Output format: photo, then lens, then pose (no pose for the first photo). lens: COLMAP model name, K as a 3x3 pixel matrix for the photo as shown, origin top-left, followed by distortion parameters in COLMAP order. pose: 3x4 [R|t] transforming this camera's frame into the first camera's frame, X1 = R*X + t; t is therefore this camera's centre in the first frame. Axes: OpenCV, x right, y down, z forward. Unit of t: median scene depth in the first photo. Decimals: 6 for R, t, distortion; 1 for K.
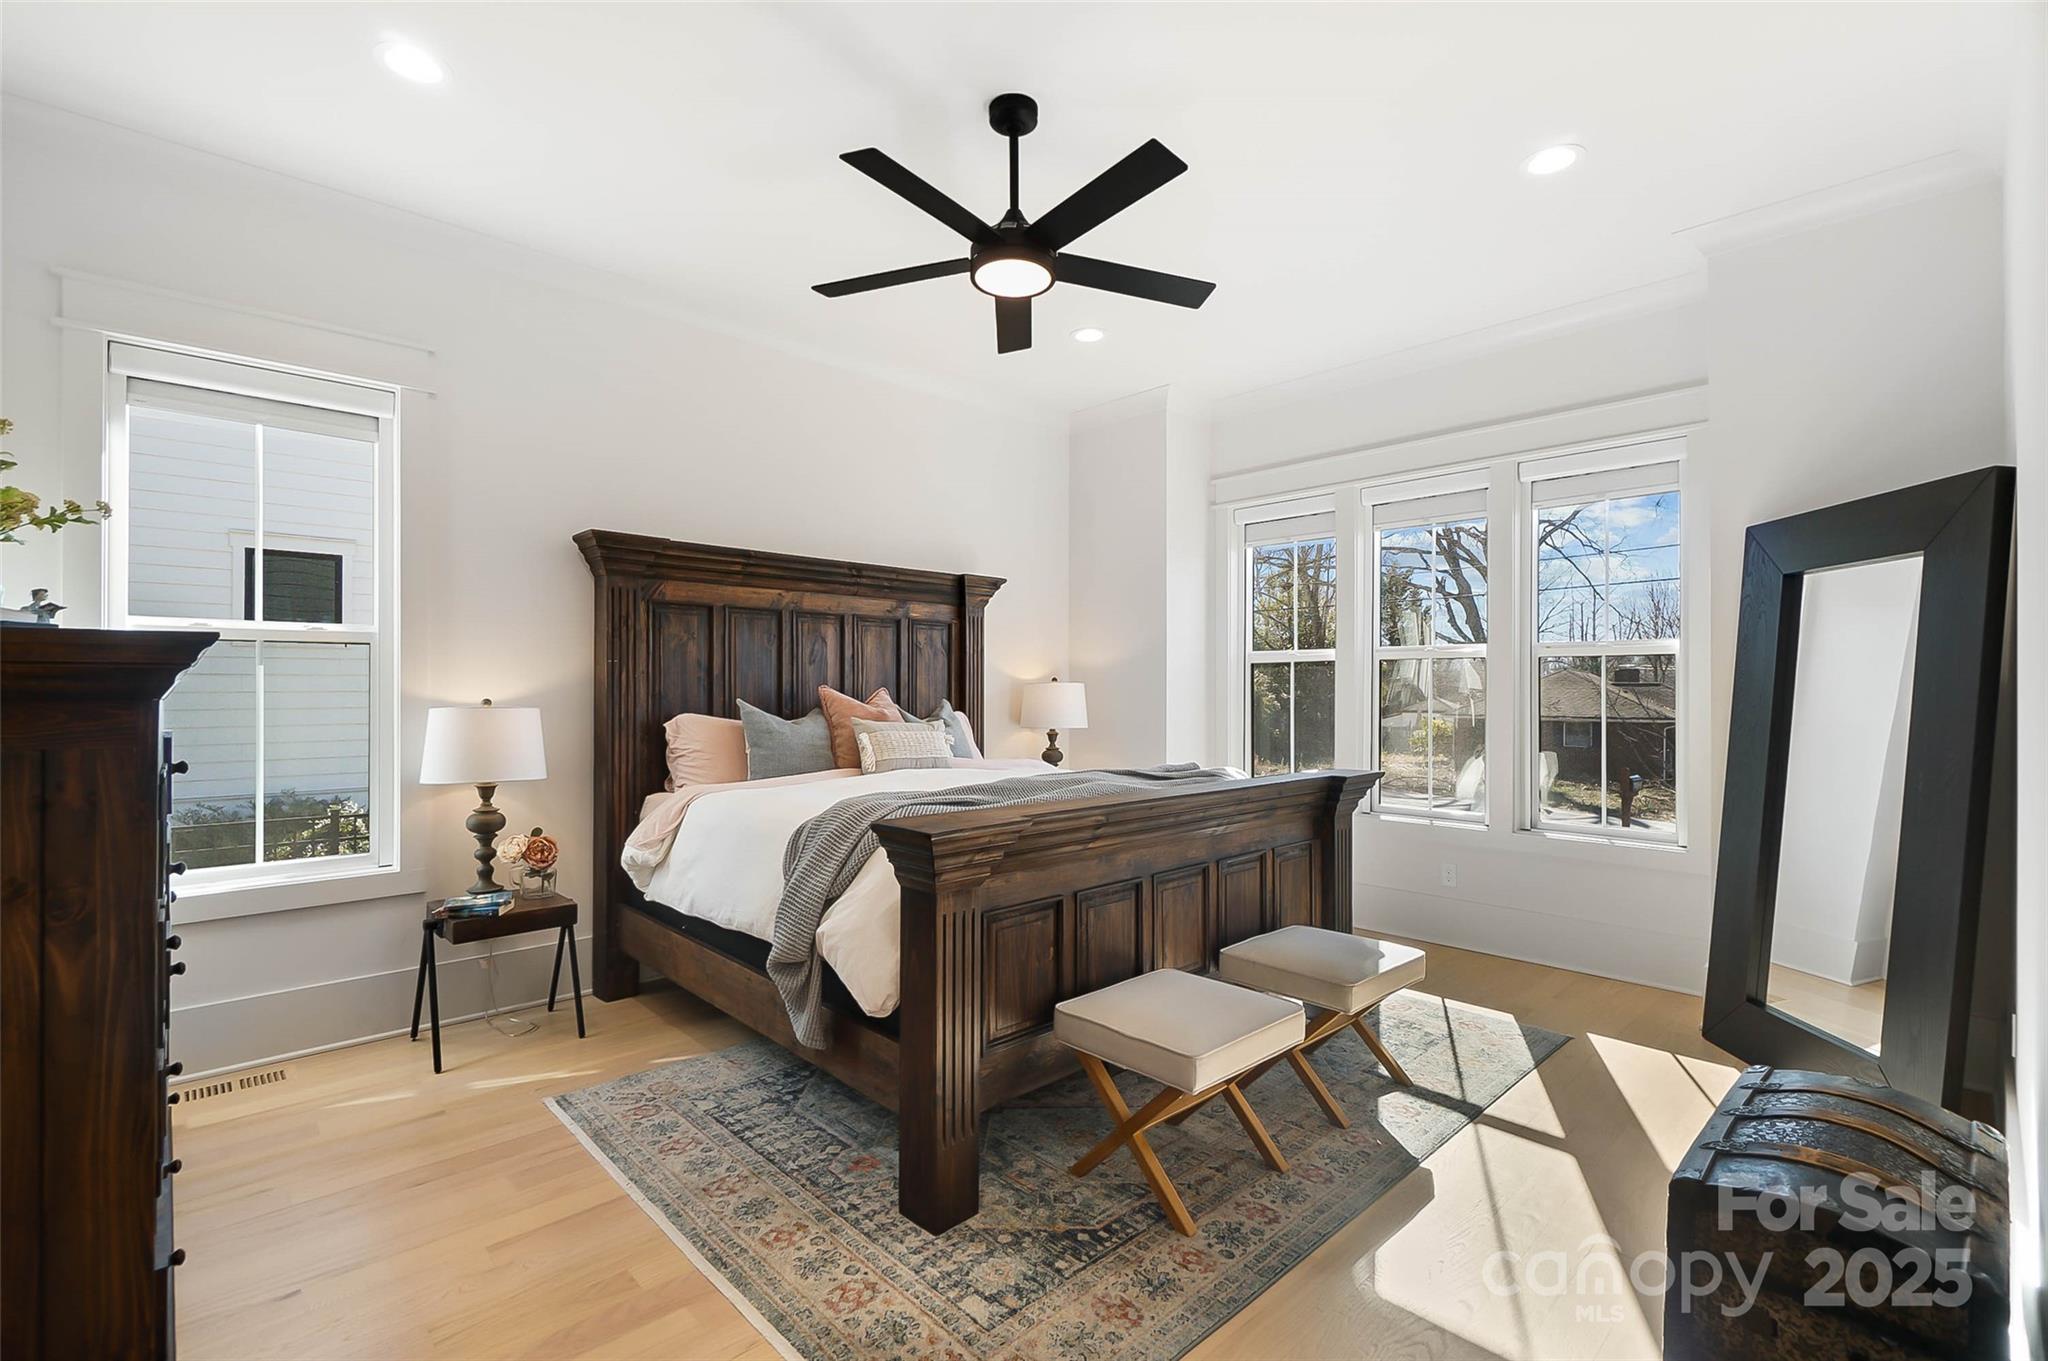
lens RADIAL K [[898.1, 0, 1009.1], [0, 898.1, 687.9], [0, 0, 1]] dist [-0.001282, -0.000241]
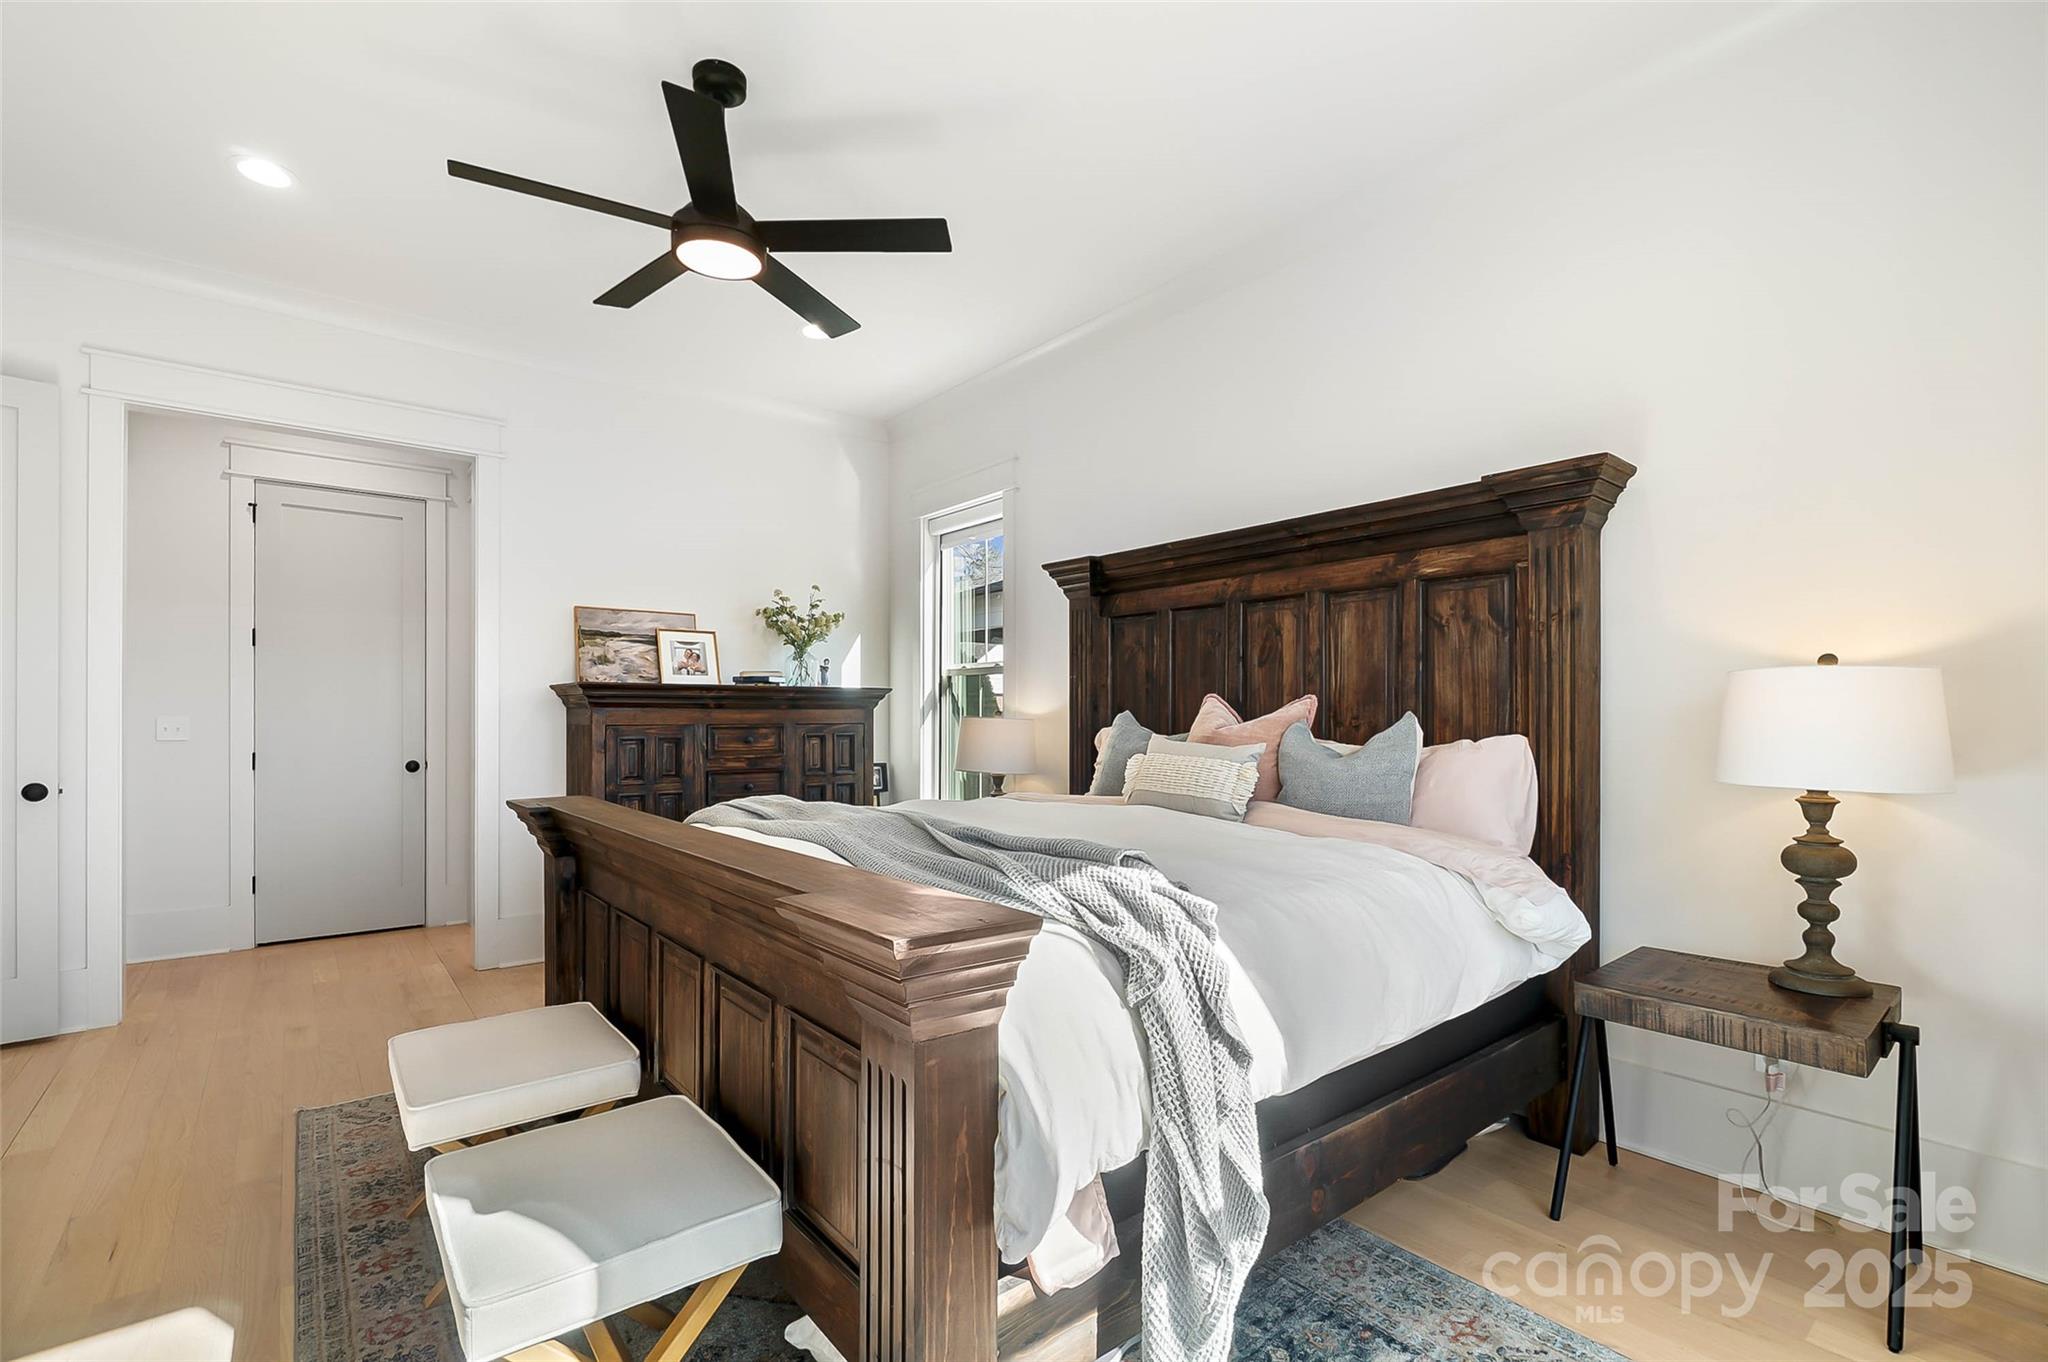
lens RADIAL K [[898.1, 0, 1009.1], [0, 898.1, 688.4], [0, 0, 1]] dist [-0.001282, -0.000241]
pose [[-0.080251, -0.022994, -0.996509, 0.544952], [0.012547, 0.999631, -0.024077, 0.009622], [0.996696, -0.014435, -0.079932, 0.806269]]
